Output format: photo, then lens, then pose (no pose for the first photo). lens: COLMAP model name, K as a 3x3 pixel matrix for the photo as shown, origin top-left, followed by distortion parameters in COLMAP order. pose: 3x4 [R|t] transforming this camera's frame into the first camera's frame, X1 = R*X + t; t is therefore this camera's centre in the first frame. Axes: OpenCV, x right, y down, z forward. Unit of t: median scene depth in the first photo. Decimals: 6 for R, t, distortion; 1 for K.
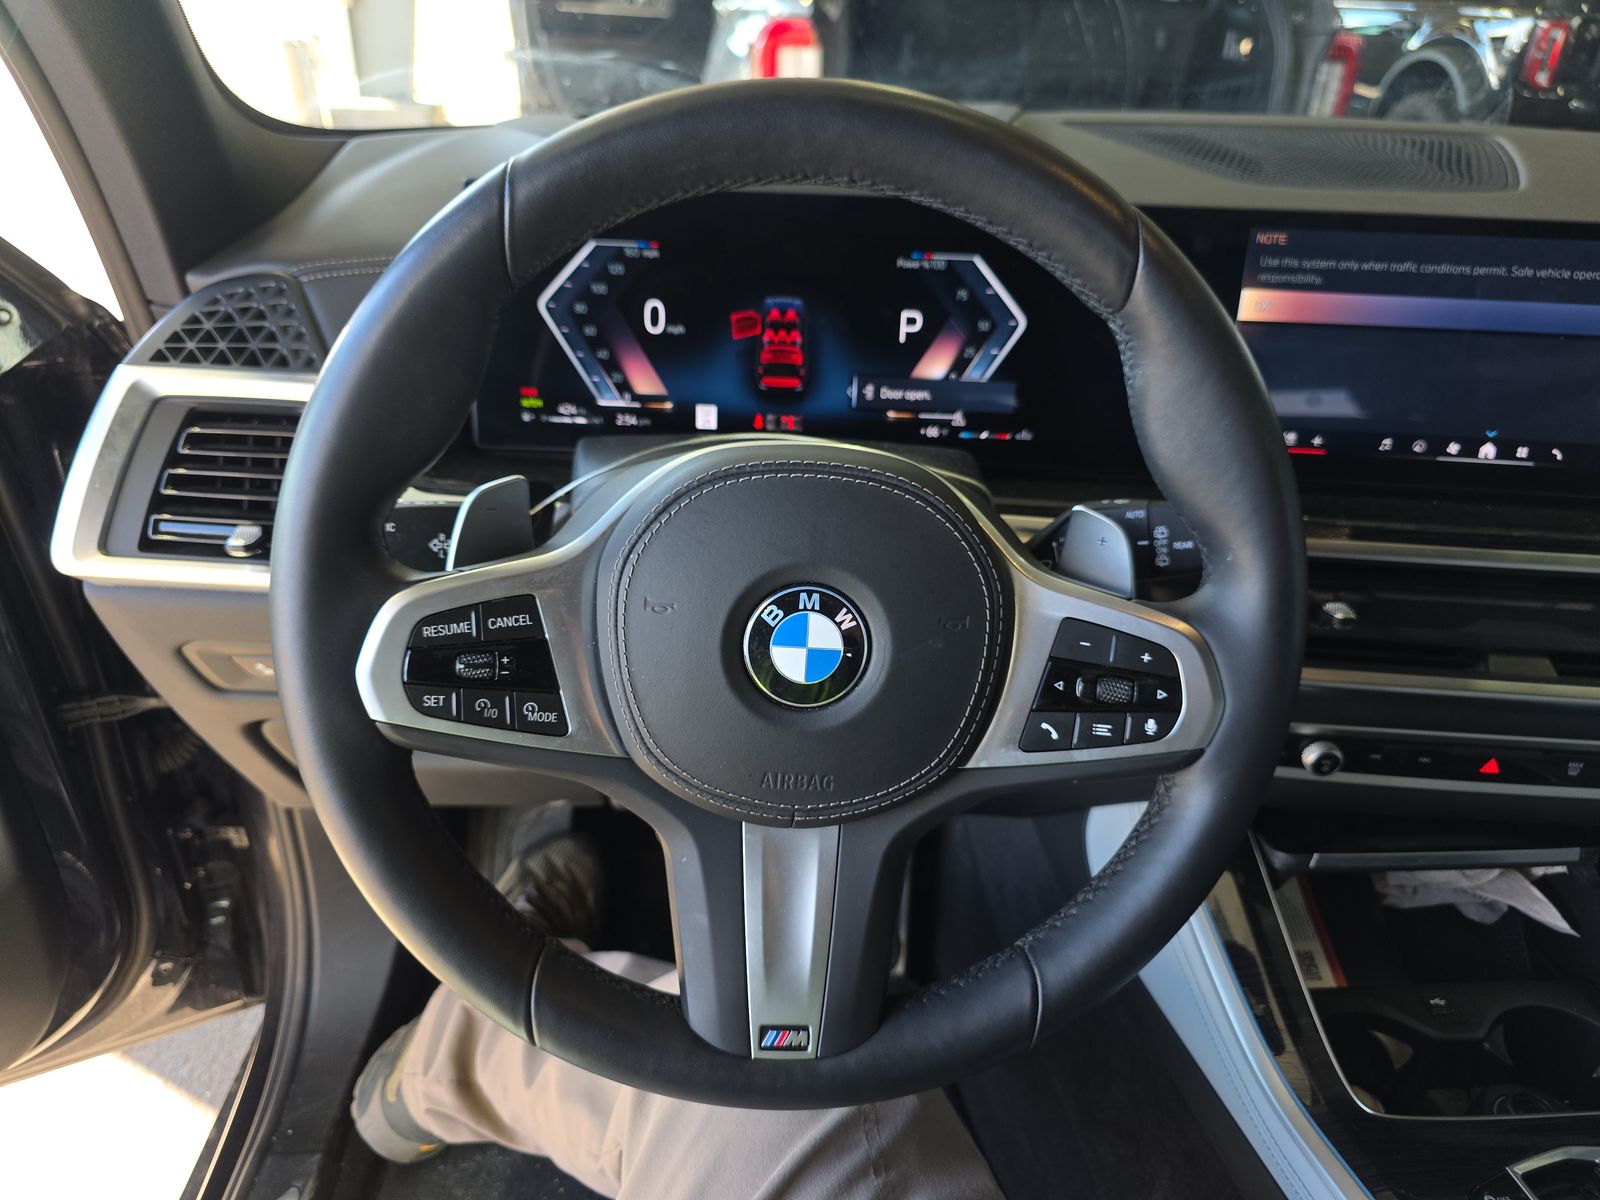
lens RADIAL K [[1098.3, 0, 810.4], [0, 1098.3, 605.4], [0, 0, 1]] dist [0.024036, -0.044867]
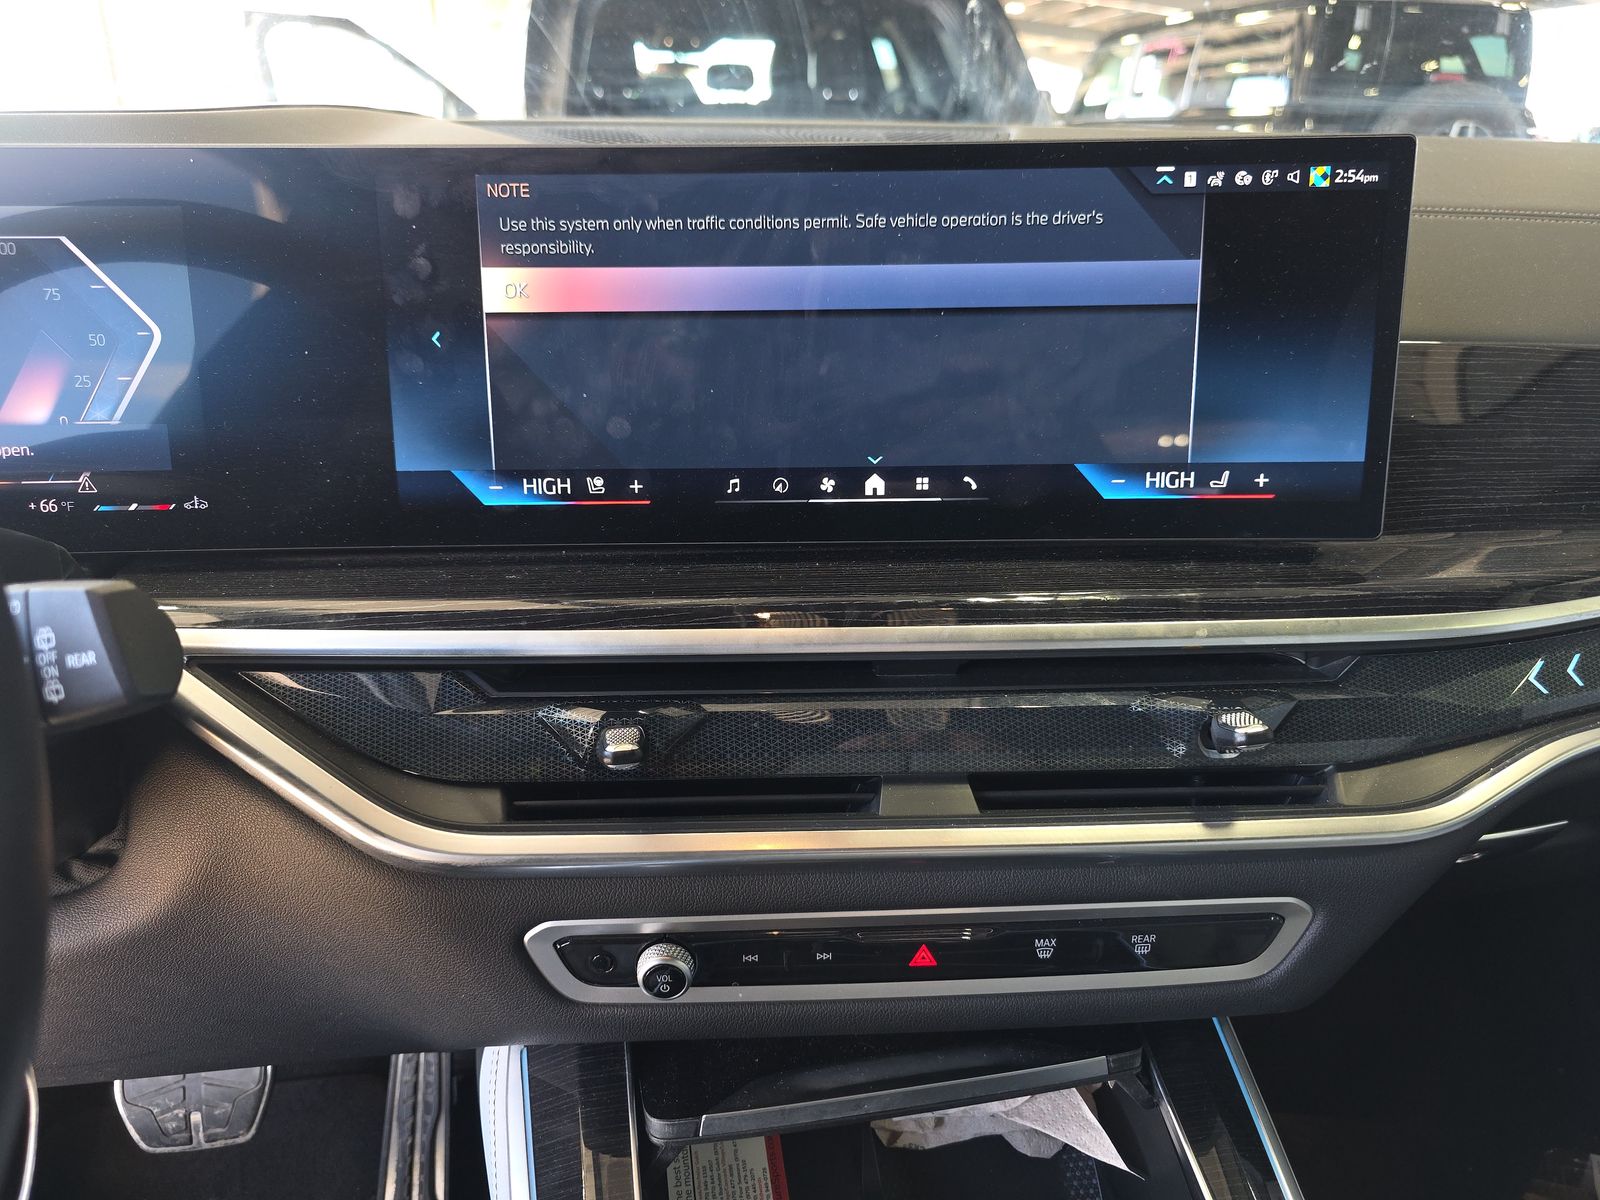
lens RADIAL K [[1098.3, 0, 810.4], [0, 1098.3, 605.4], [0, 0, 1]] dist [0.024036, -0.044867]
pose [[0.990863, -0.068432, 0.116219, 0.491666], [0.080926, 0.991022, -0.106424, 0.003600], [-0.107893, 0.114857, 0.987506, 0.338389]]
